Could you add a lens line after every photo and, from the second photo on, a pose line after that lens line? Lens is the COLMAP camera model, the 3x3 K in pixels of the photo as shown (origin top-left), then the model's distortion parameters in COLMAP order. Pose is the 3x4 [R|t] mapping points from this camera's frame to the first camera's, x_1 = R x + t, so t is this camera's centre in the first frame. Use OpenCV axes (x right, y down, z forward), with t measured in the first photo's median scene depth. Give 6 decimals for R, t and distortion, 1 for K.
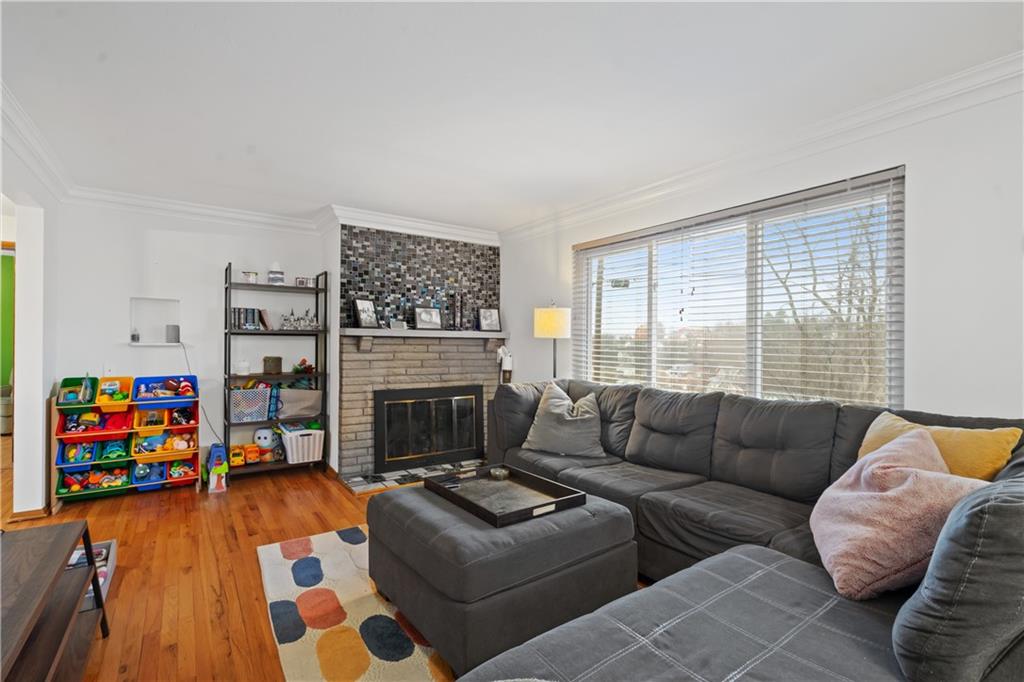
lens RADIAL K [[465.1, 0, 512.1], [0, 465.1, 344.6], [0, 0, 1]] dist [-0.001872, 0.000594]
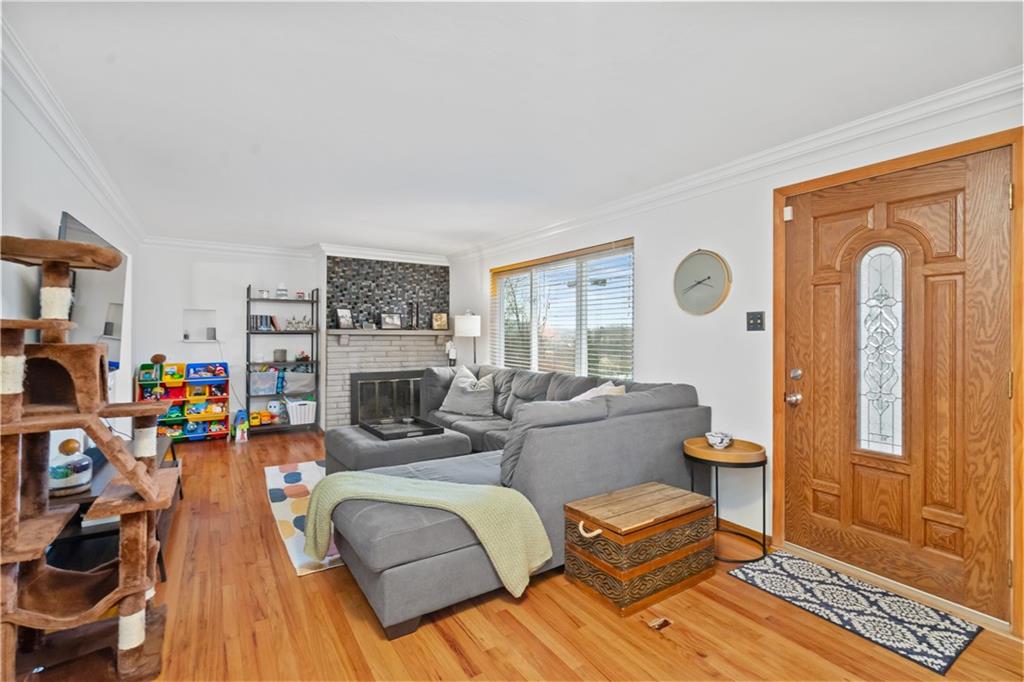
lens RADIAL K [[465.1, 0, 516.3], [0, 465.1, 334.5], [0, 0, 1]] dist [-0.001872, 0.000594]
pose [[0.999321, -0.002684, -0.036755, 0.269751], [0.002628, 0.999995, -0.001570, -0.015743], [0.036759, 0.001472, 0.999323, -0.408221]]
